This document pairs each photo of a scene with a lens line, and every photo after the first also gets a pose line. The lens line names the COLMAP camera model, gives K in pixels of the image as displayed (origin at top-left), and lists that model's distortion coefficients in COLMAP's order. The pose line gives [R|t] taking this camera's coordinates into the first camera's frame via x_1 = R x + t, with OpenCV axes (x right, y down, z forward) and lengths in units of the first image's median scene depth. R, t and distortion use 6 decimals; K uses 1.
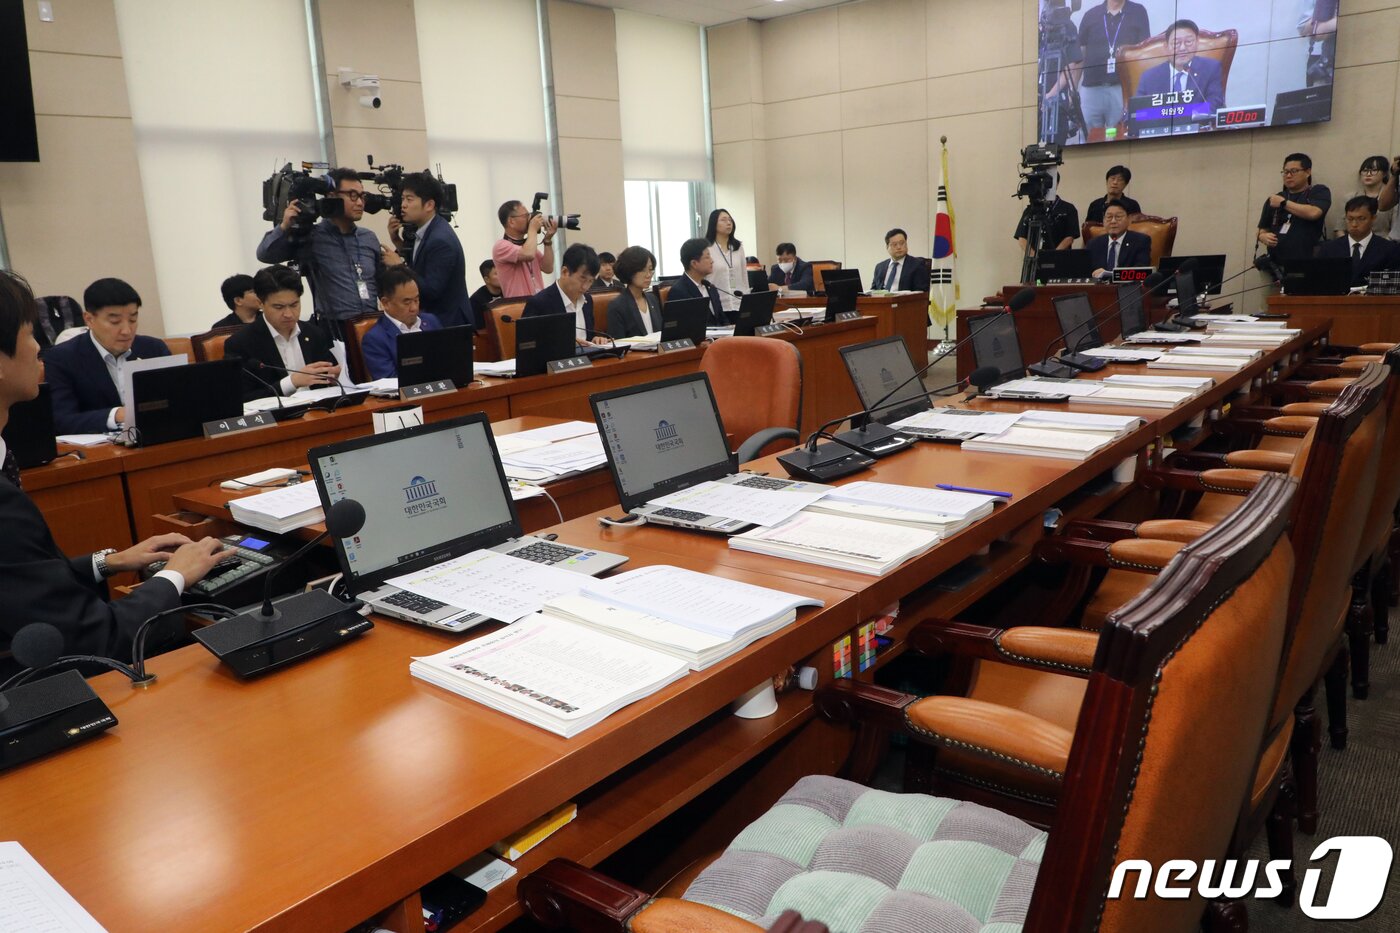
lens RADIAL K [[1013.3, 0, 700.0], [0, 1013.3, 466.5], [0, 0, 1]] dist [-0.089832, 0.048412]
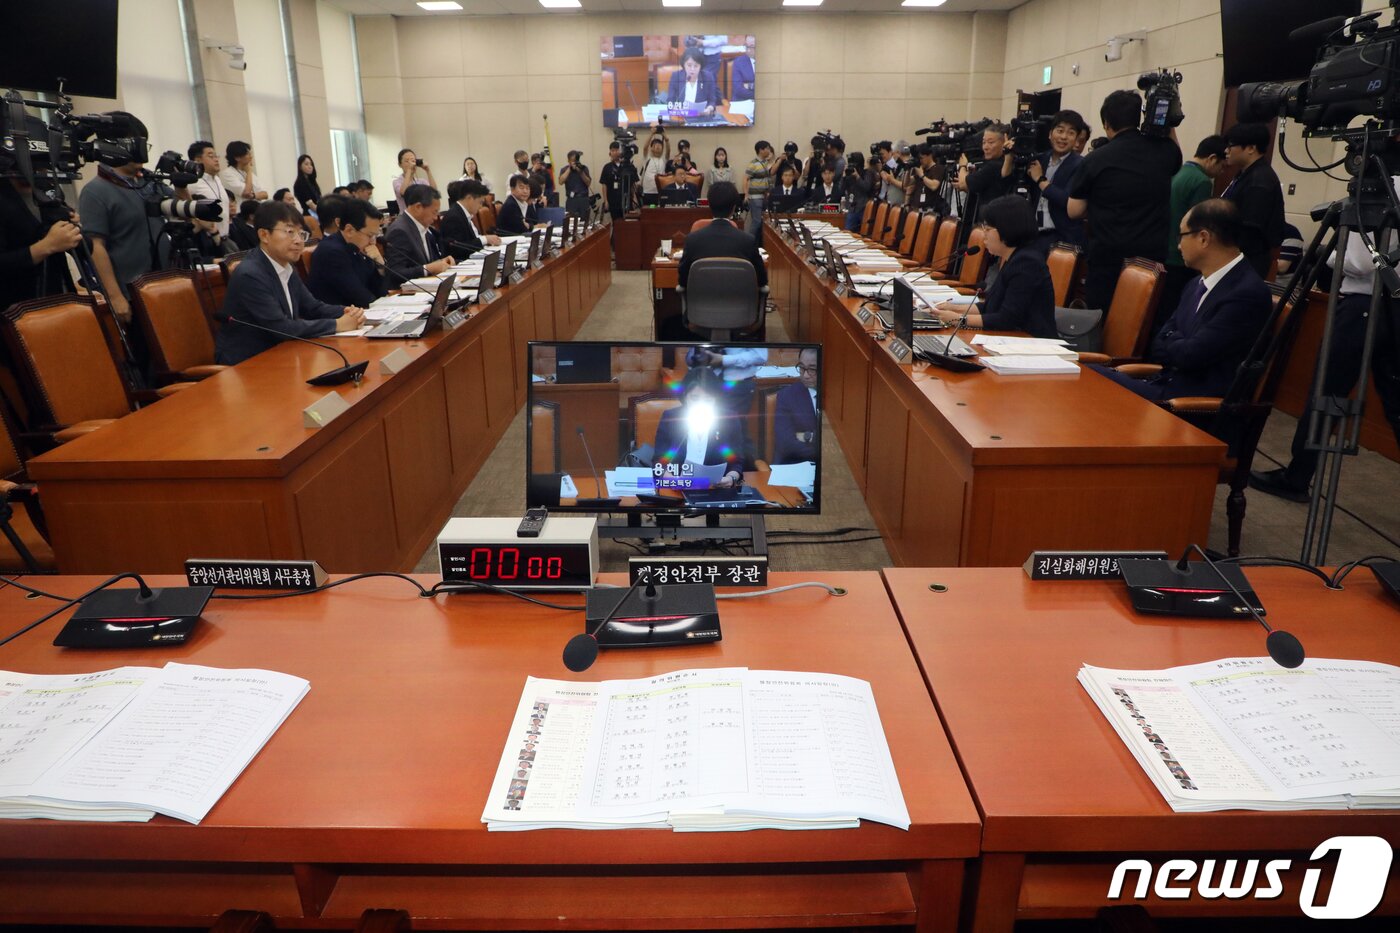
lens RADIAL K [[1013.3, 0, 700.0], [0, 1013.3, 466.5], [0, 0, 1]] dist [-0.089832, 0.048412]
pose [[0.768034, -0.133020, 0.626443, -0.594089], [0.099751, 0.991100, 0.088154, 0.097788], [-0.632593, -0.005217, 0.774467, -0.353537]]
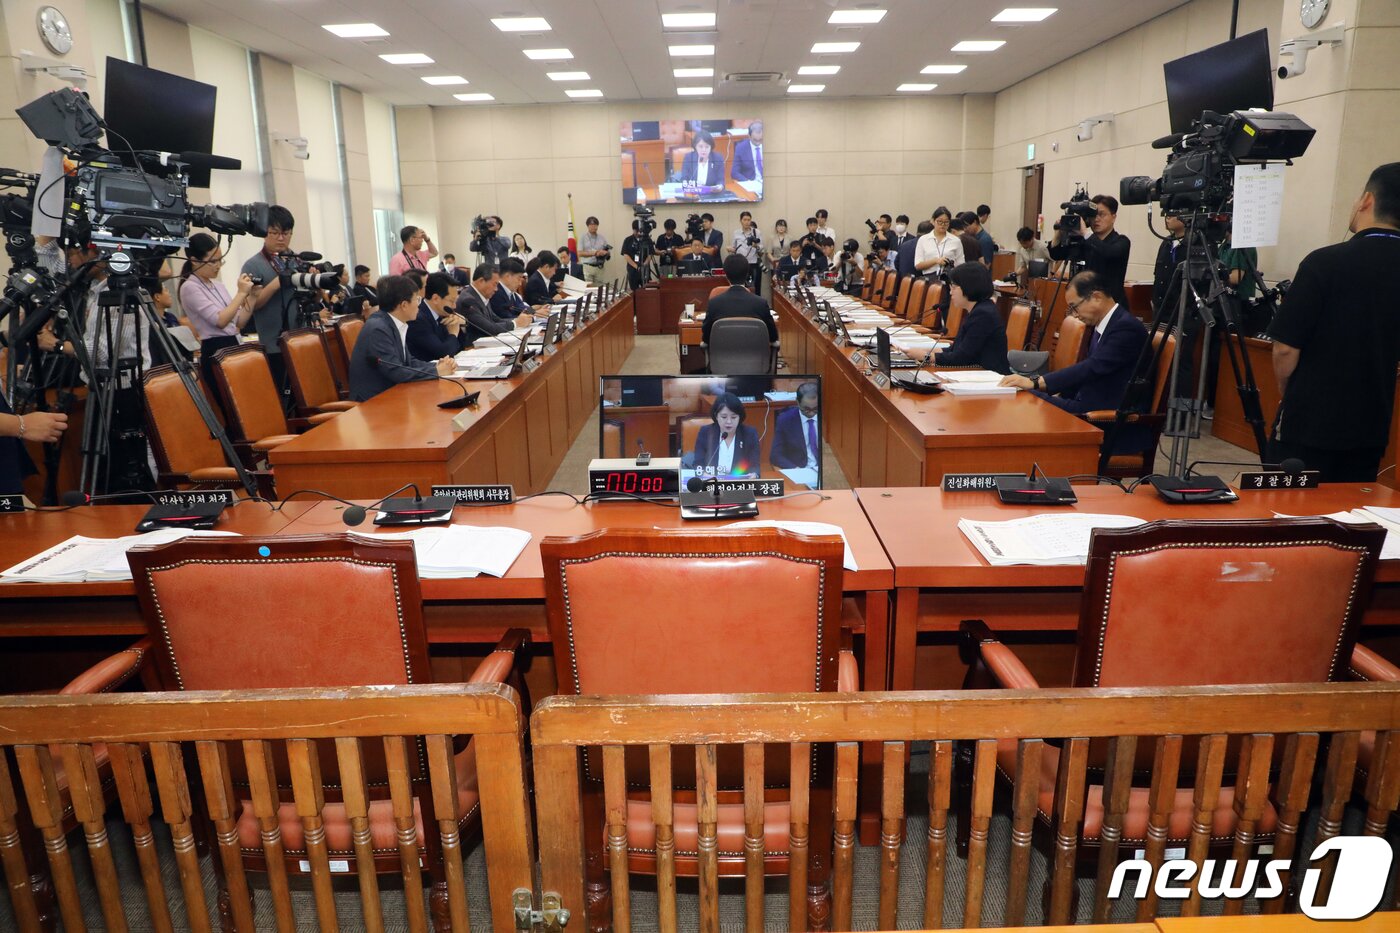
lens RADIAL K [[1013.3, 0, 700.0], [0, 1013.3, 466.5], [0, 0, 1]] dist [-0.089832, 0.048412]
pose [[0.773811, -0.099847, 0.625497, -0.659946], [0.111473, 0.993552, 0.020694, 0.113207], [-0.623530, 0.053713, 0.779952, -0.419575]]
